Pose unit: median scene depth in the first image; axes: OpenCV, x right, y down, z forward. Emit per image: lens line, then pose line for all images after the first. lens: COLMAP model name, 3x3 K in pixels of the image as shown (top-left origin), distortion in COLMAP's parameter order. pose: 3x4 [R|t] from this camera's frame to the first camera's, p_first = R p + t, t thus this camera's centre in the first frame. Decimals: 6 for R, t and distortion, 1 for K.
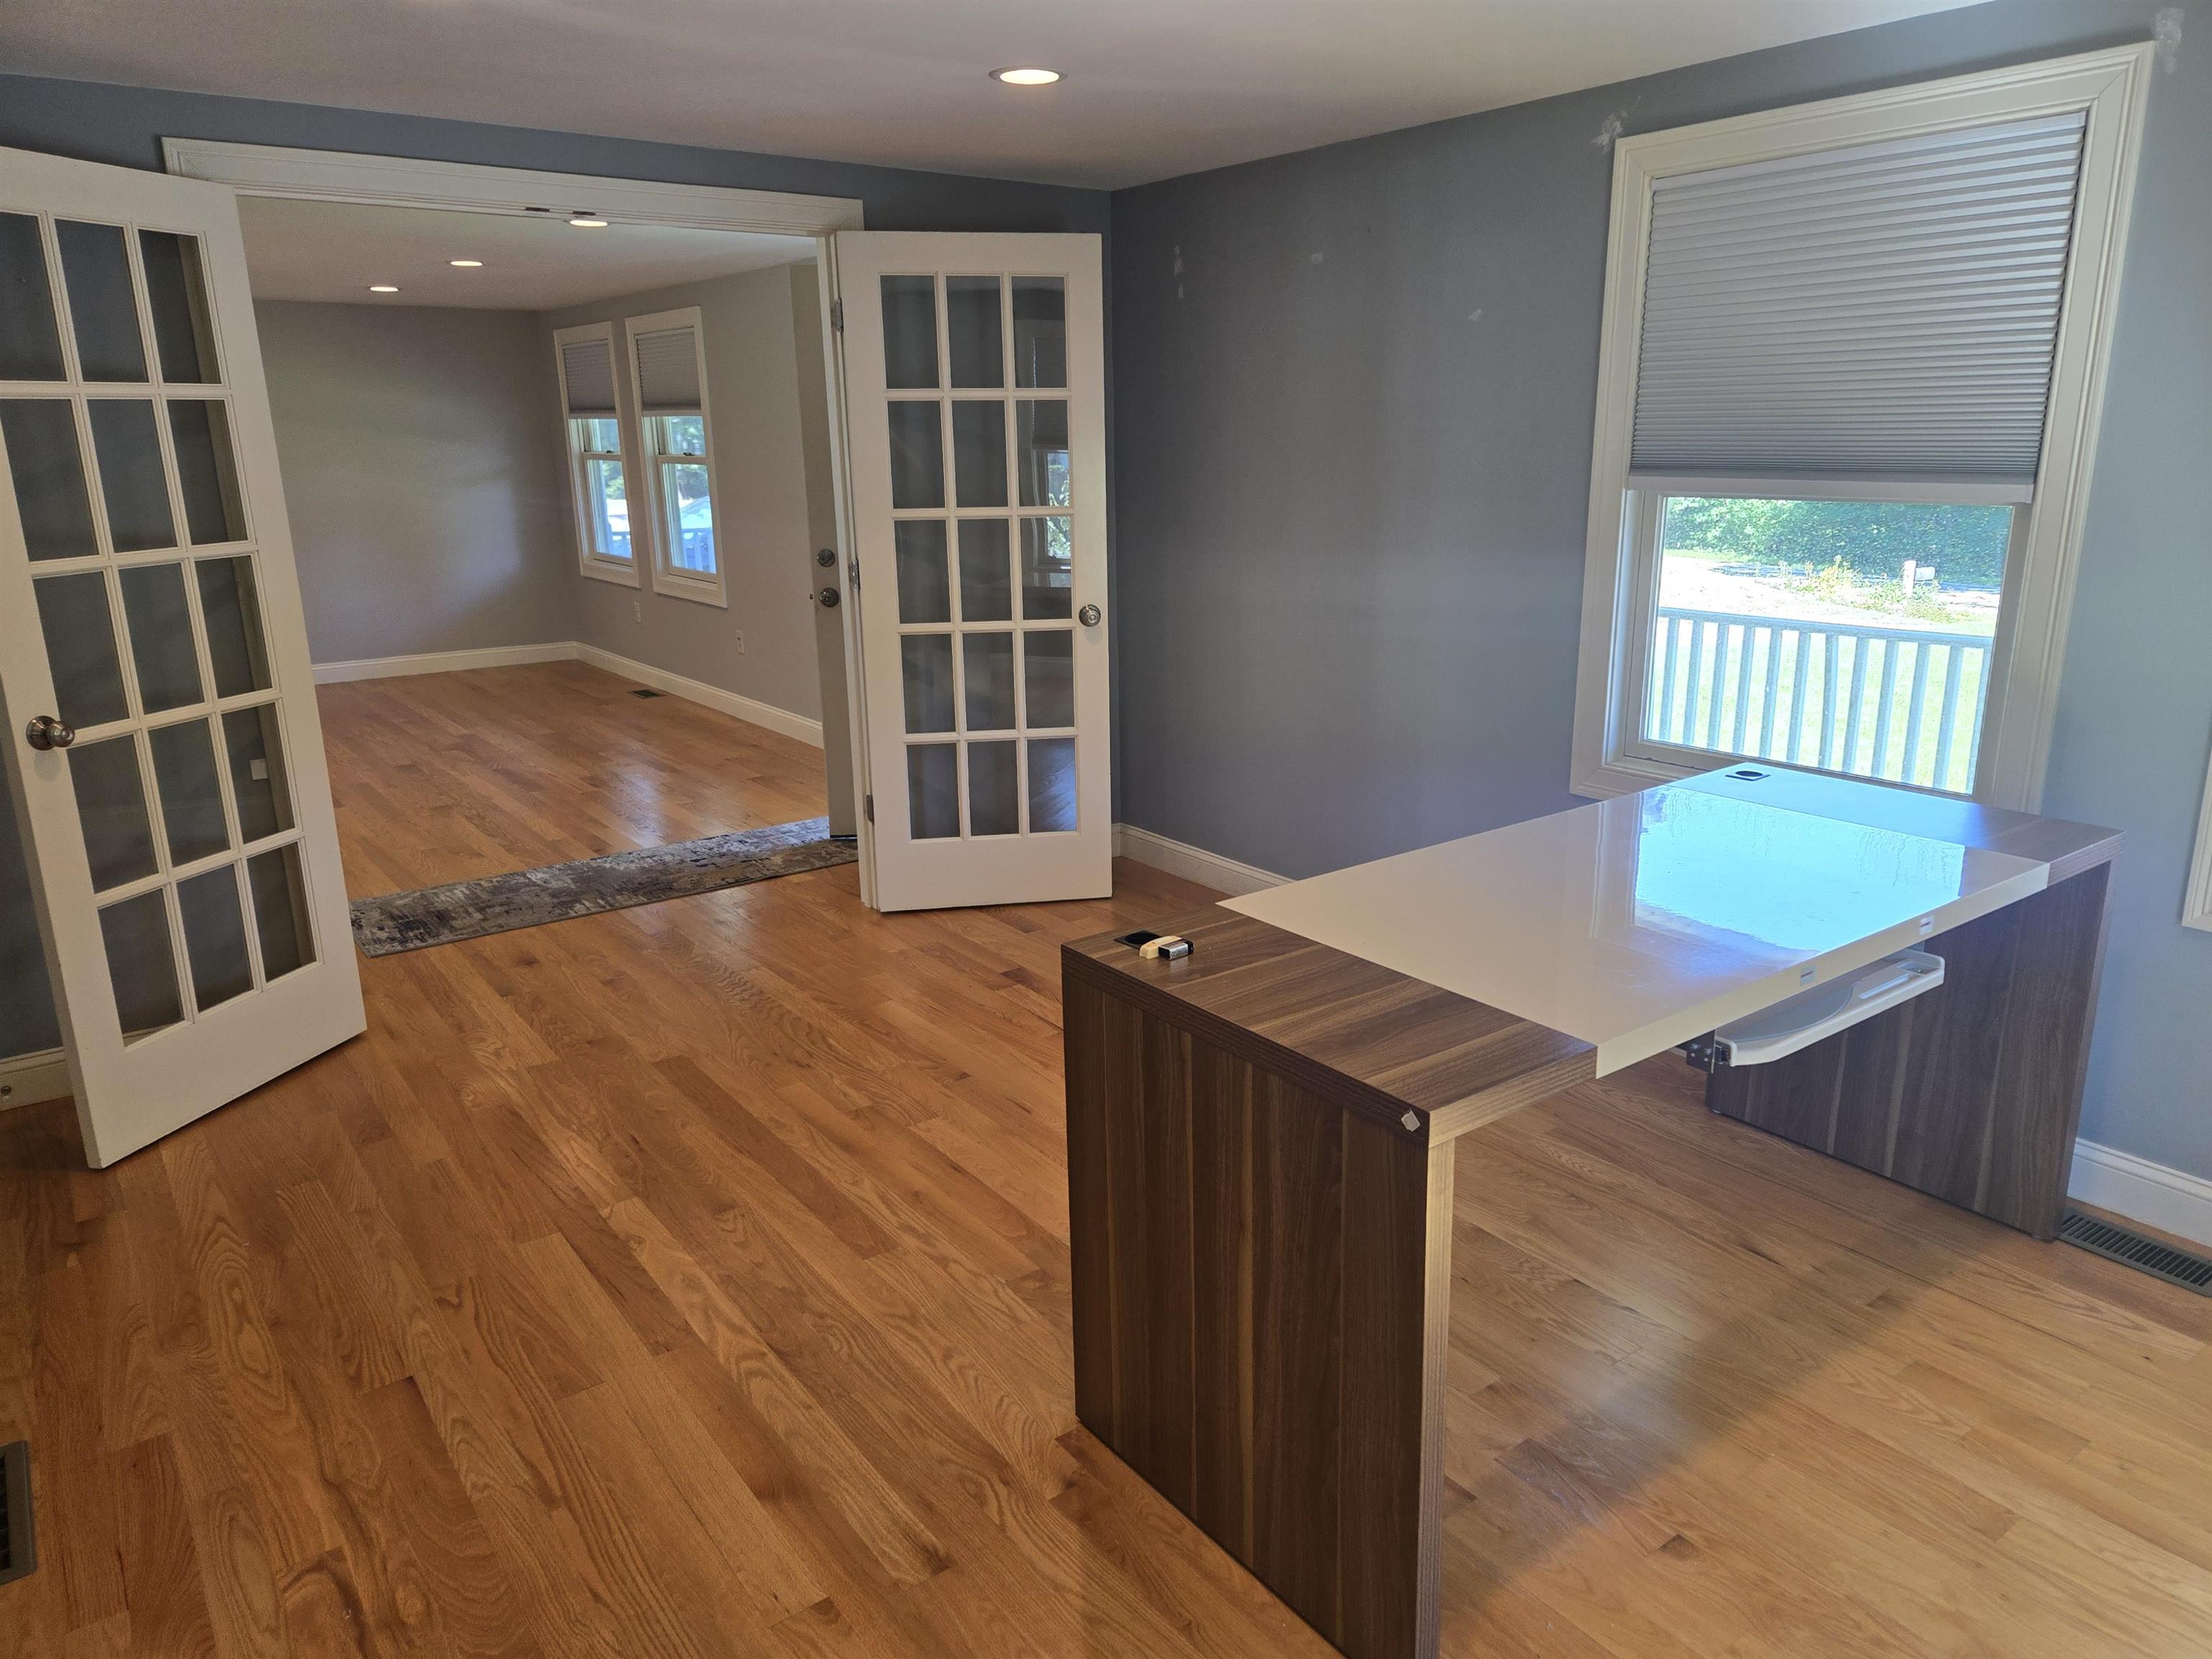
lens RADIAL K [[1488.3, 0, 1117.7], [0, 1488.3, 830.0], [0, 0, 1]] dist [0.063013, -0.044529]
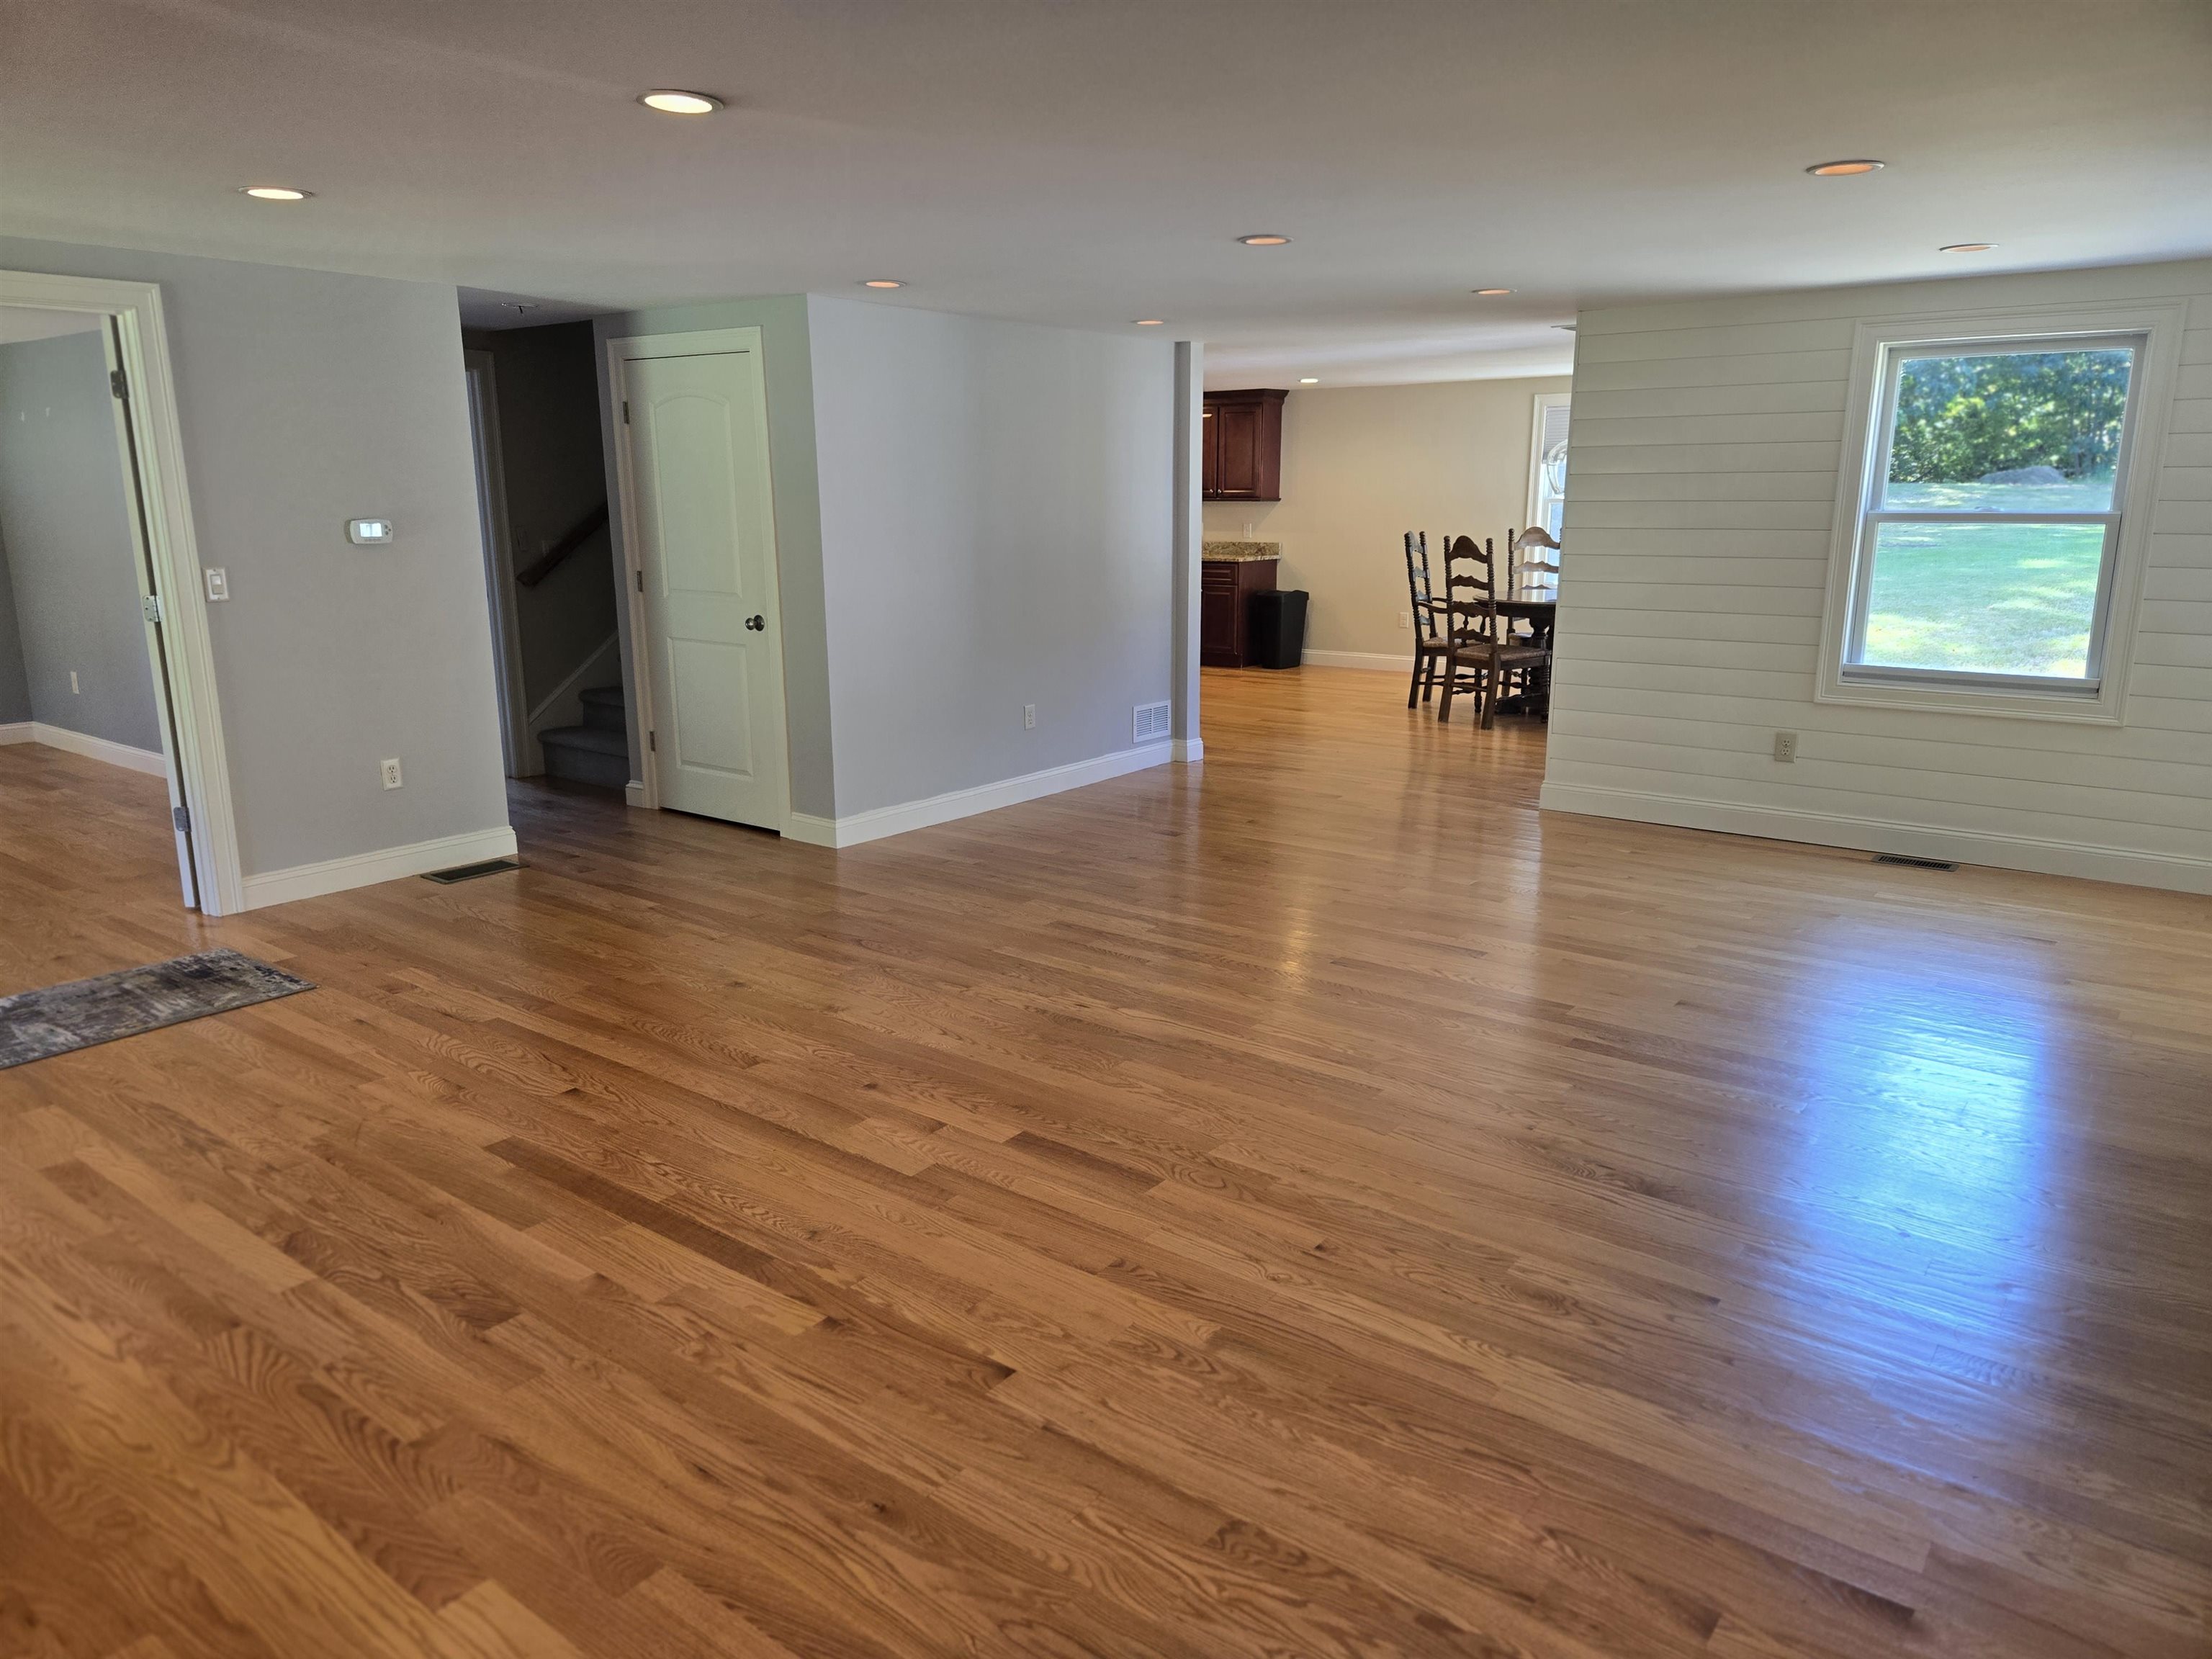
lens RADIAL K [[1488.3, 0, 1109.7], [0, 1488.3, 820.1], [0, 0, 1]] dist [0.063013, -0.044529]
pose [[-0.961529, 0.078105, -0.263365, -1.206382], [-0.056286, 0.882370, 0.467178, -0.806465], [0.268874, 0.464030, -0.844028, 2.987942]]
